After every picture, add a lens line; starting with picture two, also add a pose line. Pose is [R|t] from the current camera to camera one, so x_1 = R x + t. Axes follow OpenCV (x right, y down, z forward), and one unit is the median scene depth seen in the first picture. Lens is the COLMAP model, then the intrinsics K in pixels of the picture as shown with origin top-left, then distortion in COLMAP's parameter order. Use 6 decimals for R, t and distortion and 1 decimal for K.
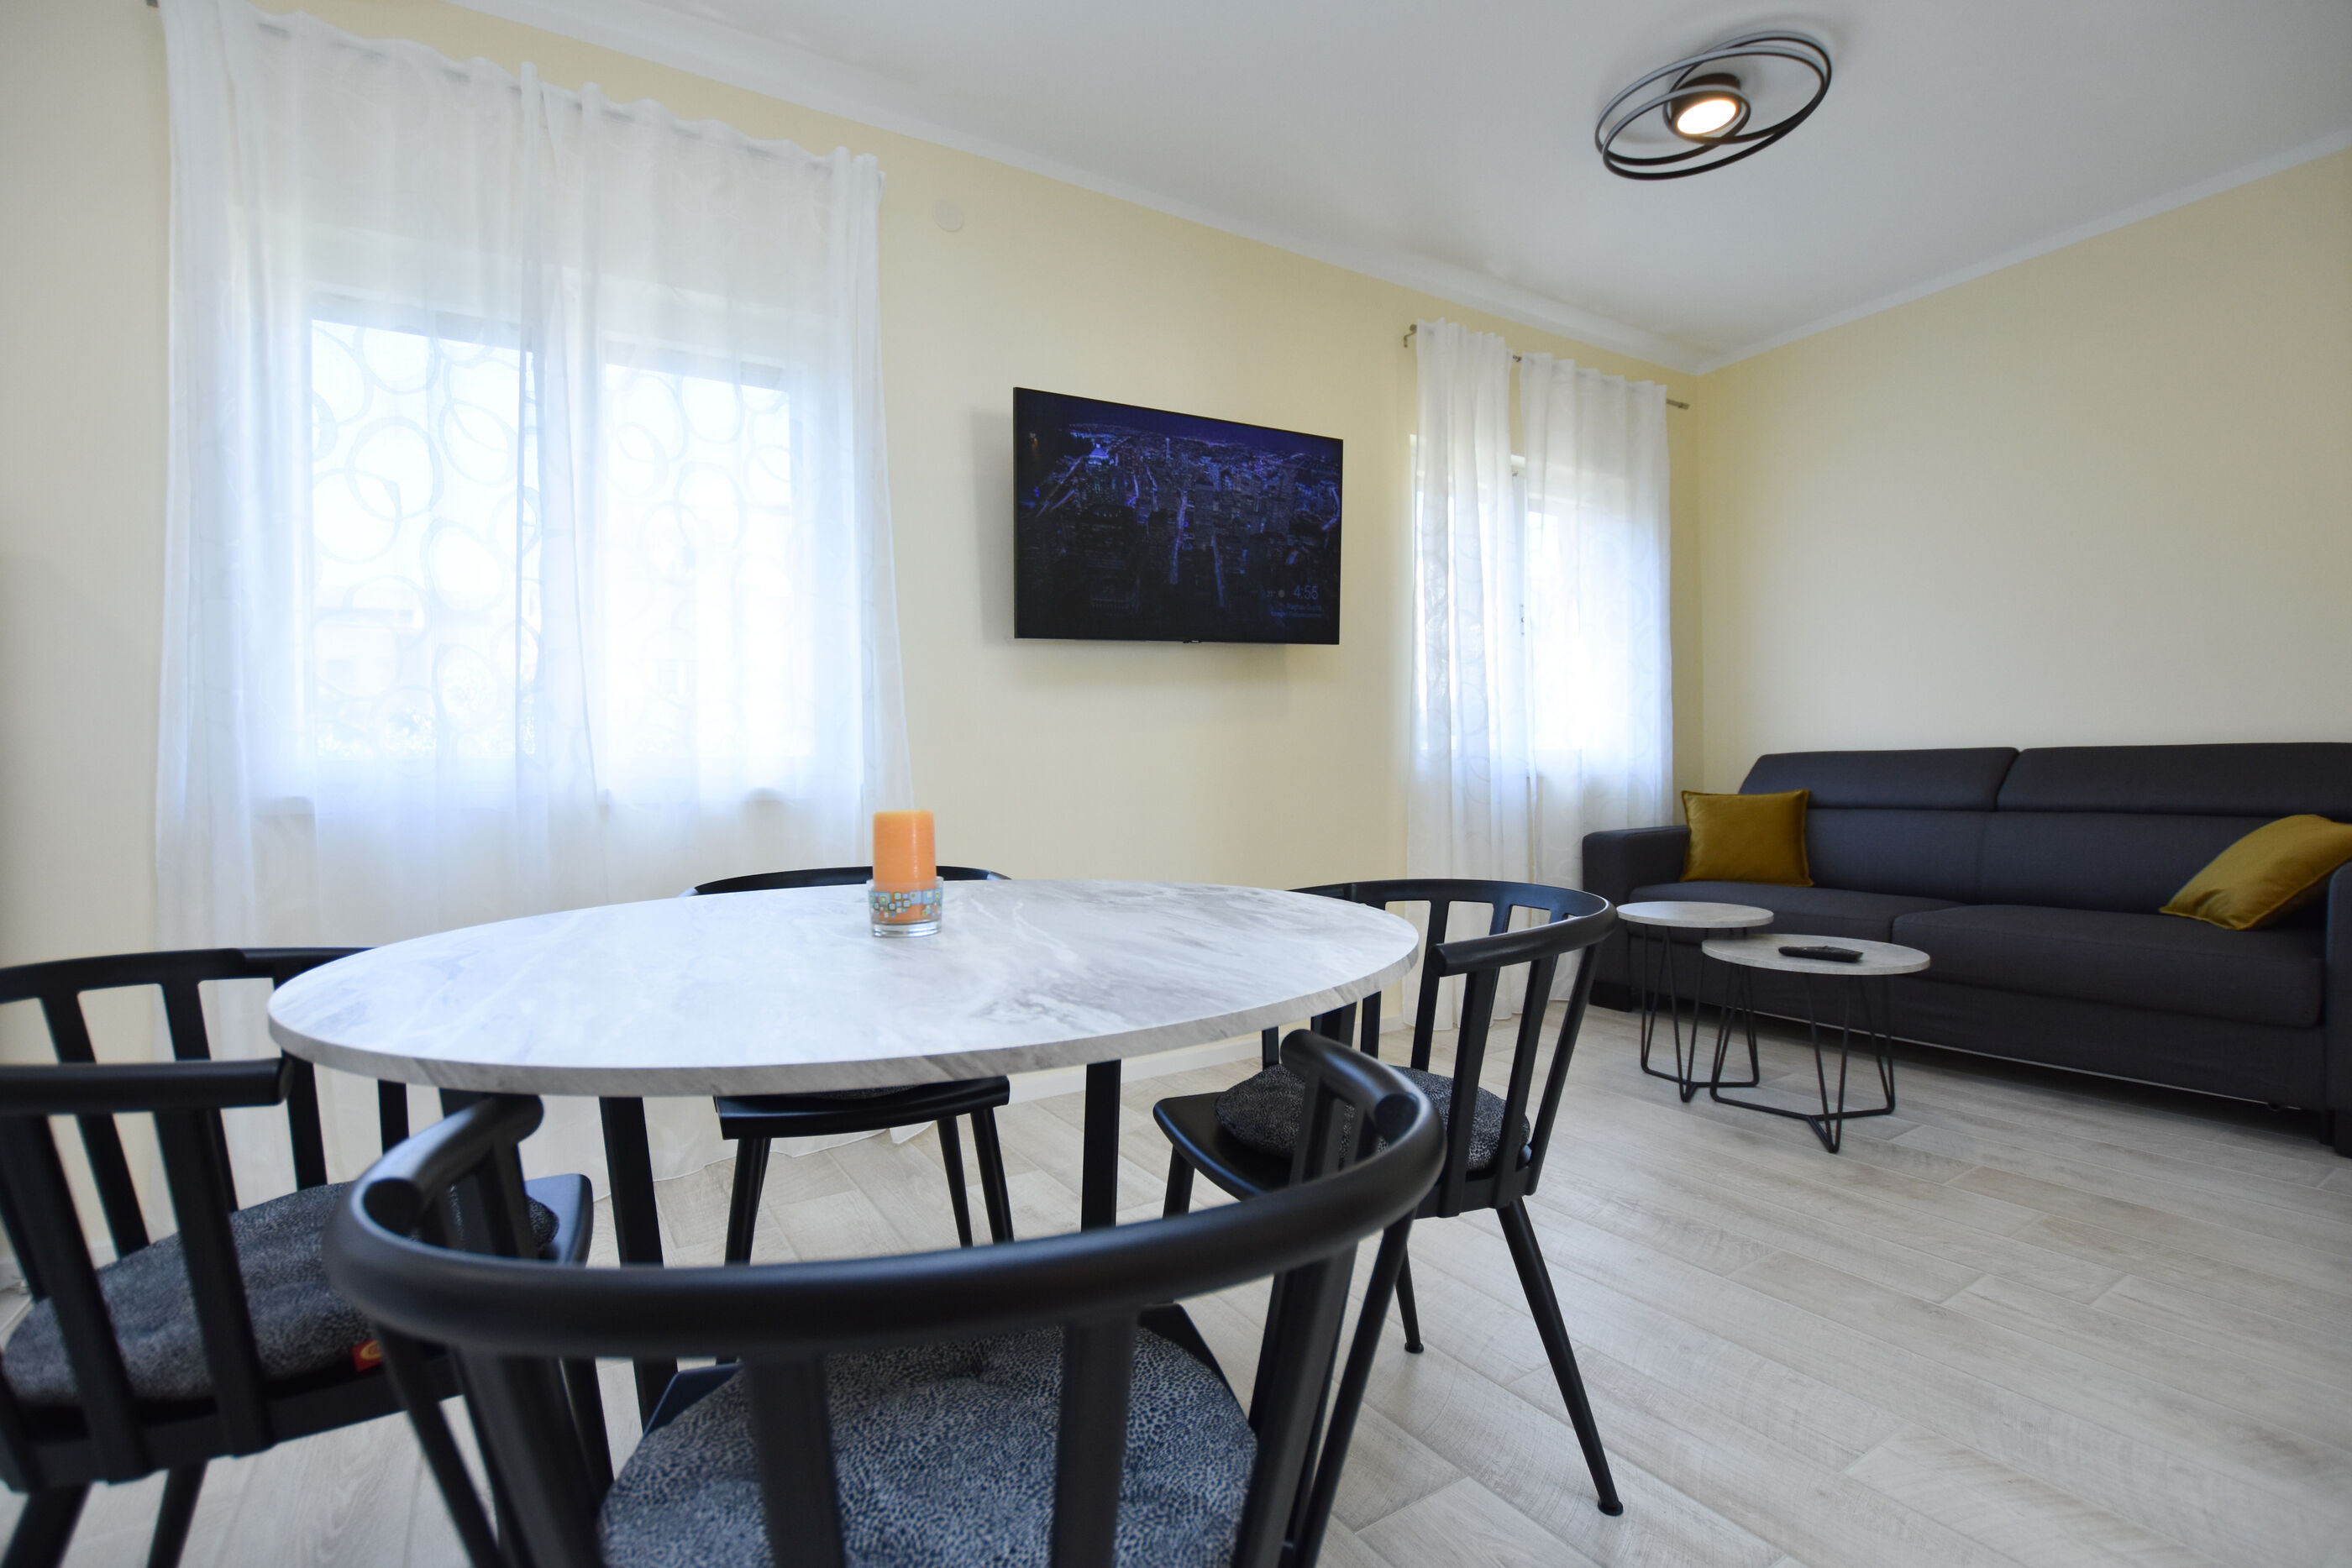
lens RADIAL K [[1059.4, 0, 1176.0], [0, 1059.4, 776.4], [0, 0, 1]] dist [-0.022607, -0.000054]
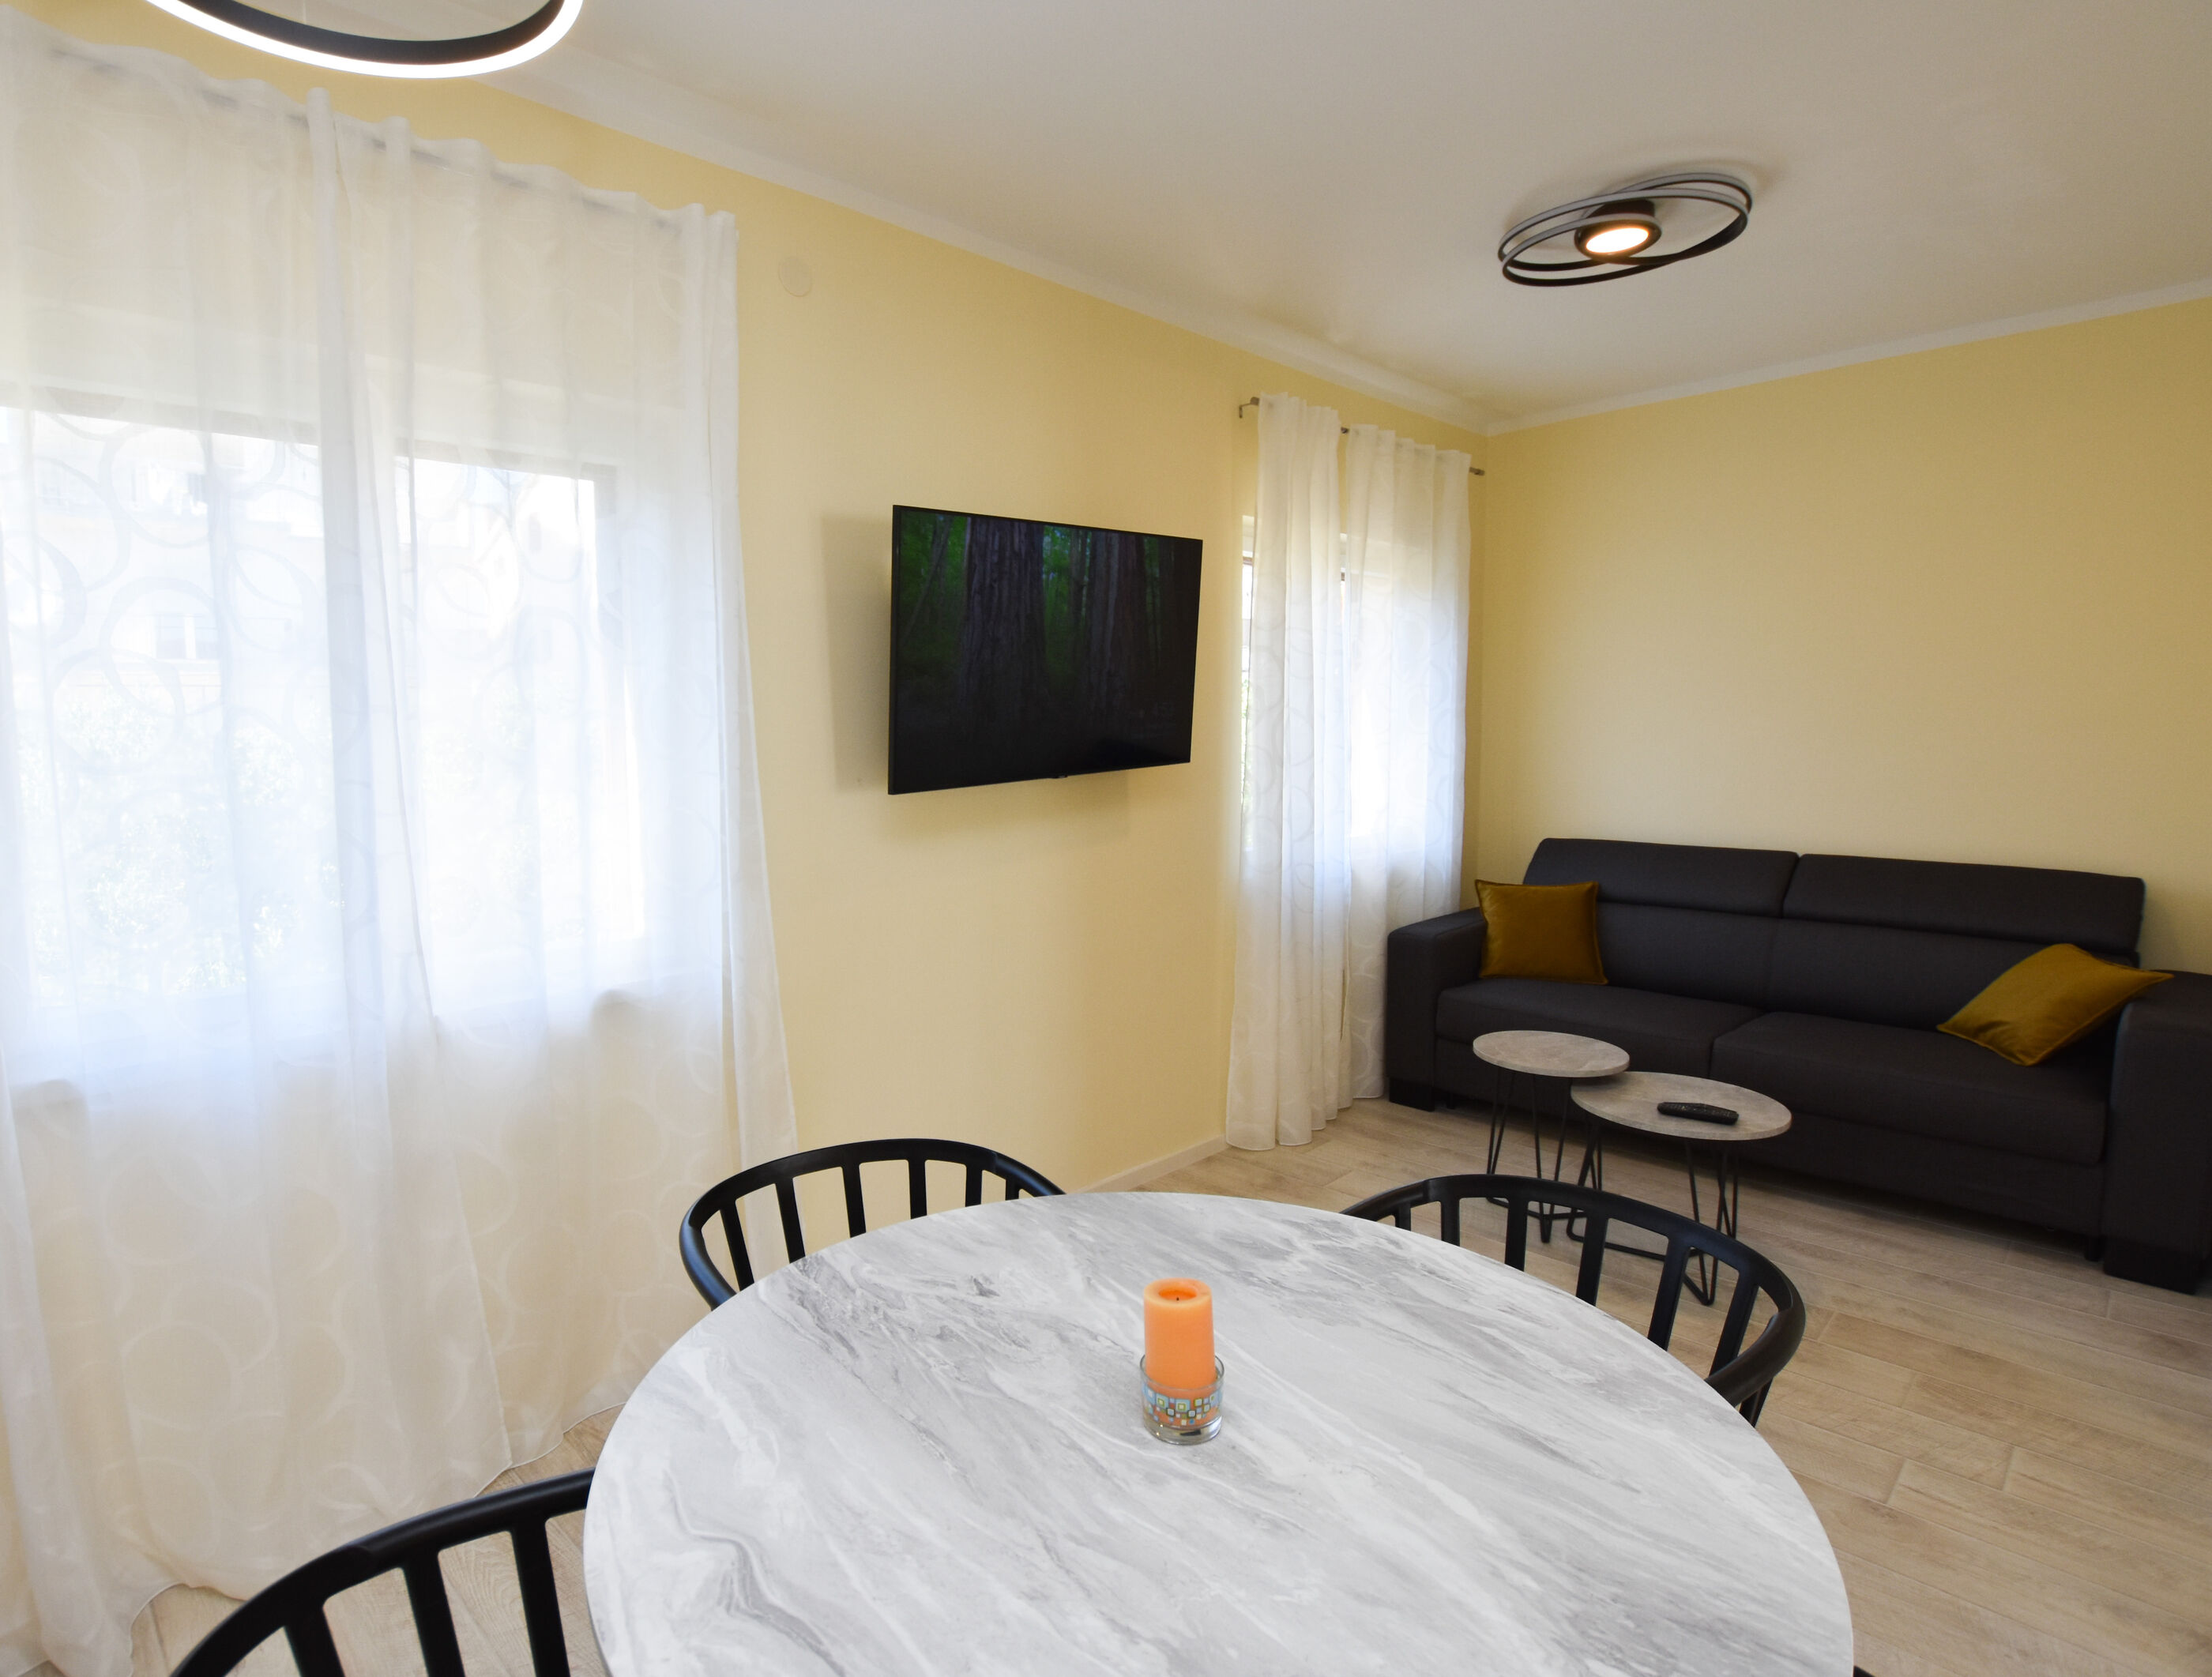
lens RADIAL K [[1155.5, 0, 1002.6], [0, 1155.5, 829.5], [0, 0, 1]] dist [-0.026987, 0.000100]
pose [[0.982043, -0.010170, 0.188384, -0.229962], [-0.004567, 0.996972, 0.077627, -0.167982], [-0.188603, -0.077093, 0.979023, 0.049443]]
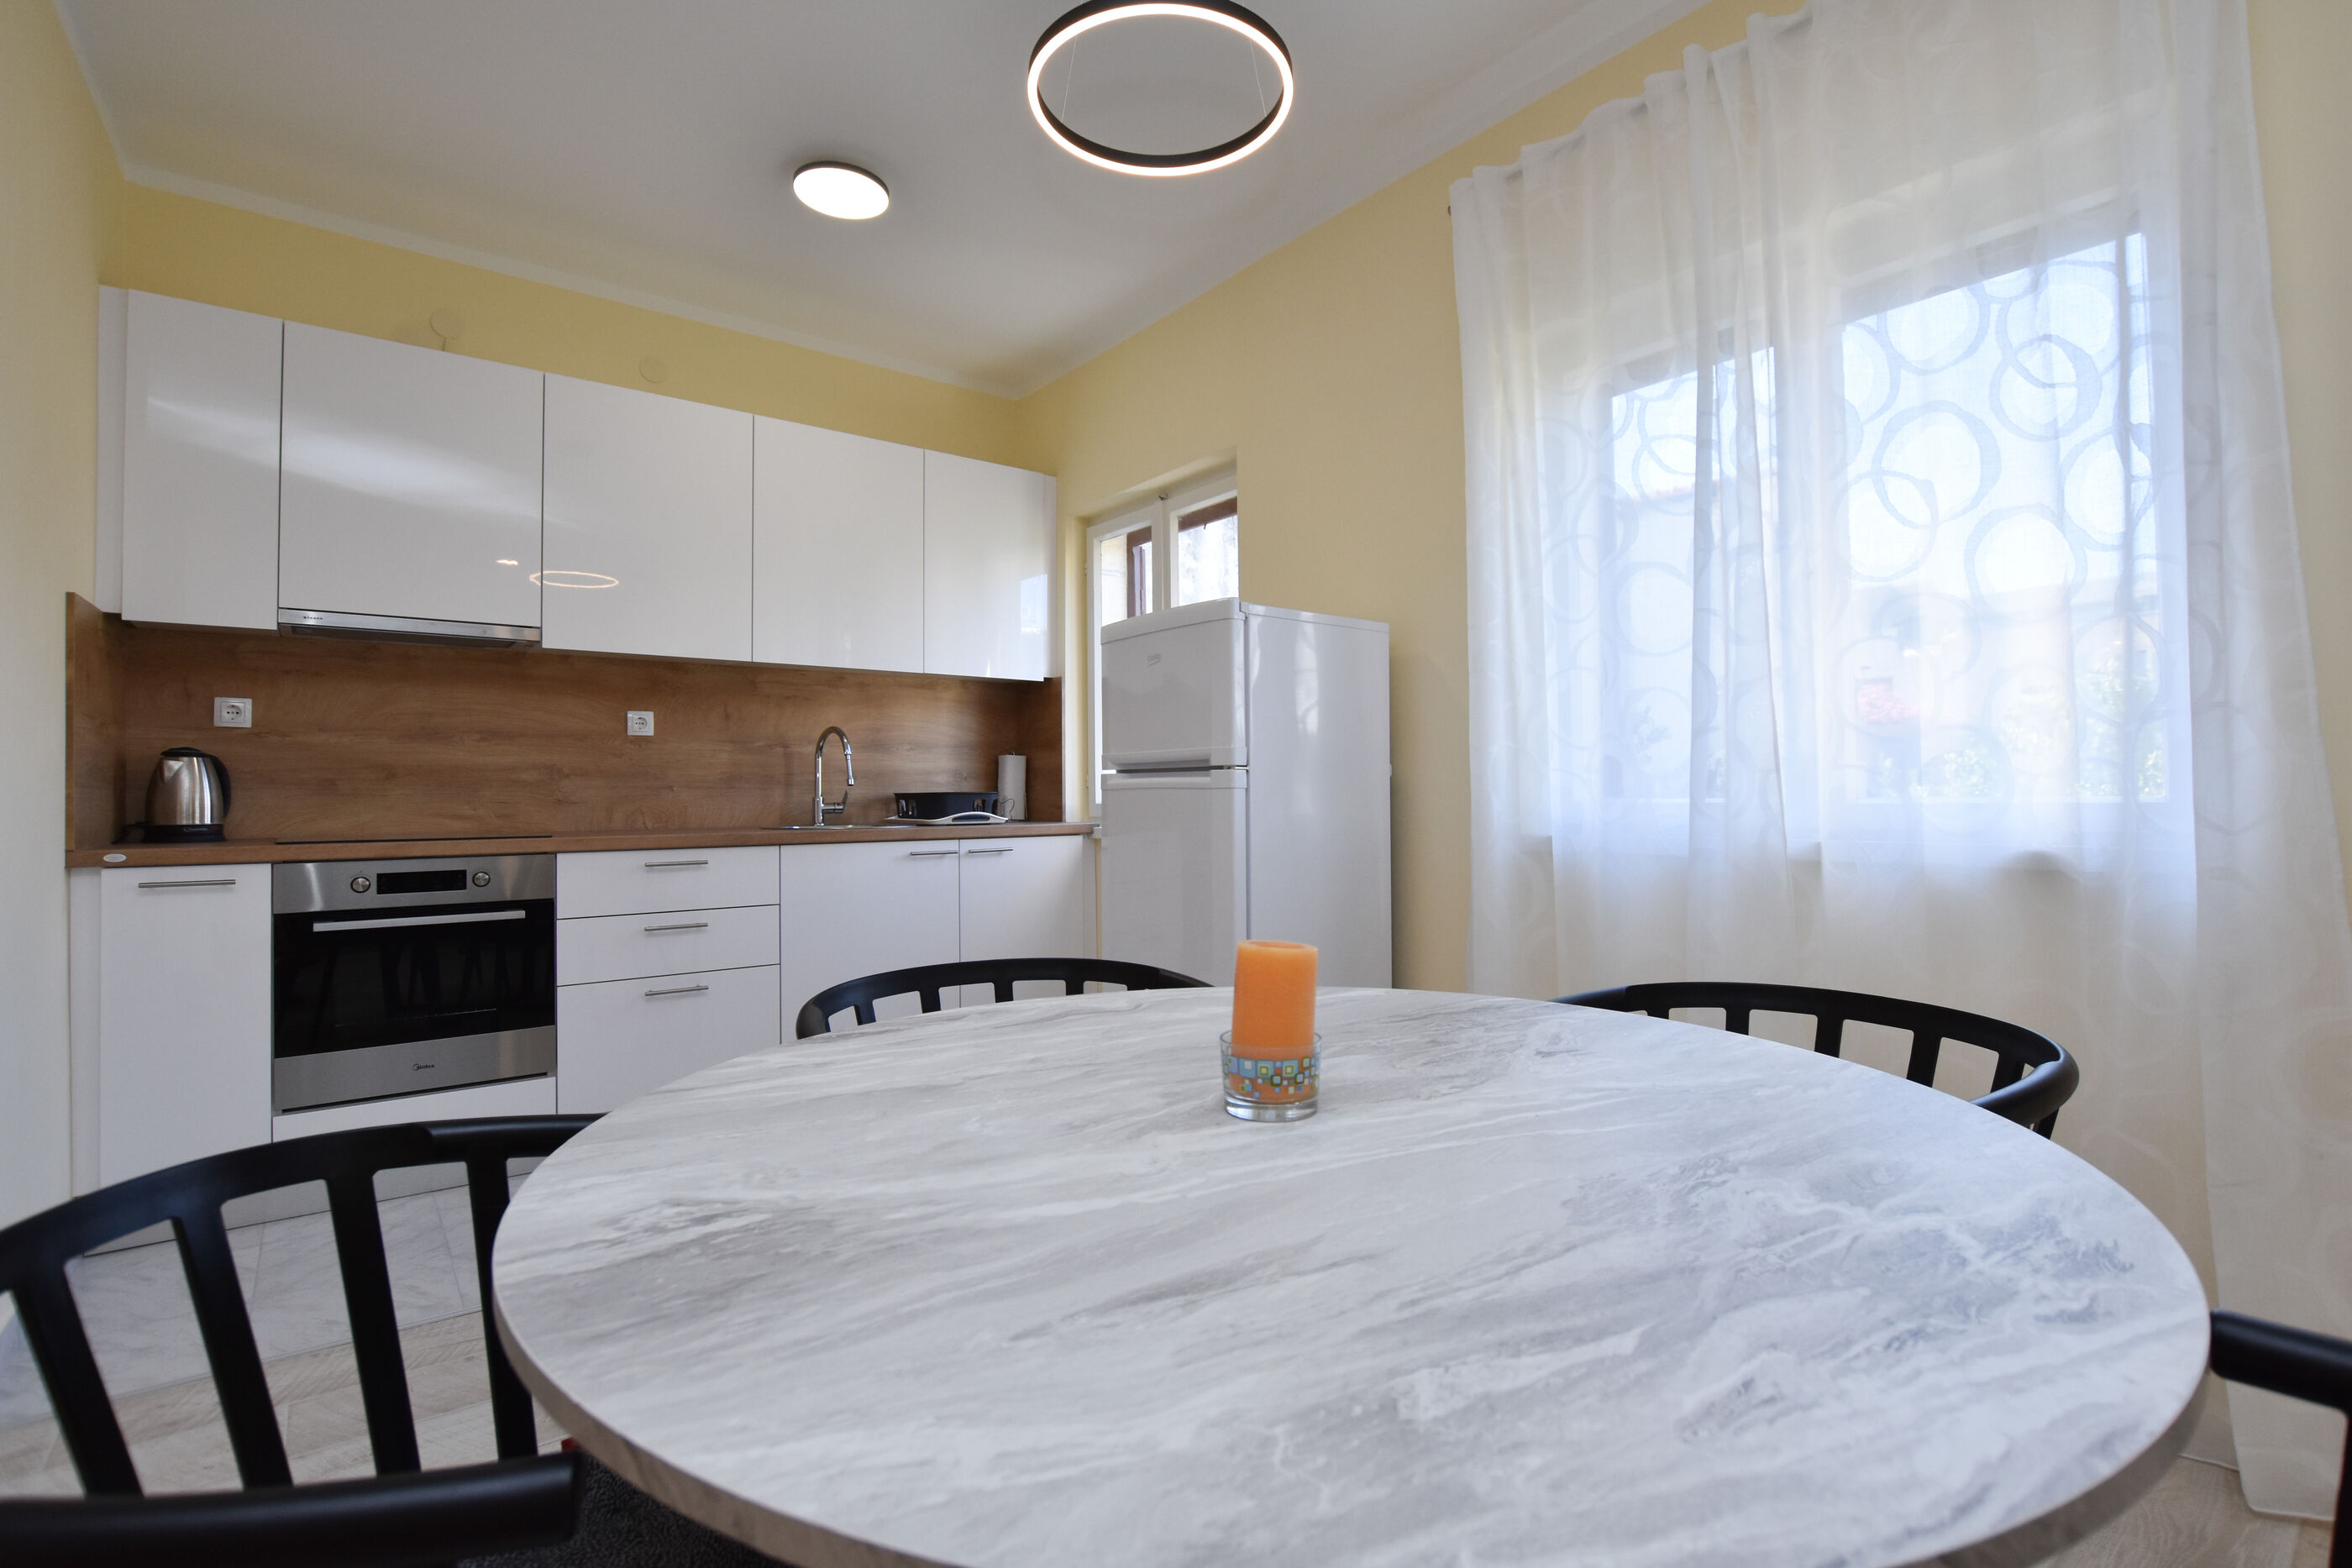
lens RADIAL K [[1080.1, 0, 1181.6], [0, 1080.1, 777.9], [0, 0, 1]] dist [-0.026200, 0.000491]
pose [[0.106647, 0.000380, -0.994297, 0.193273], [0.001052, 0.999999, 0.000496, -0.032976], [0.994296, -0.001099, 0.106647, 0.341566]]
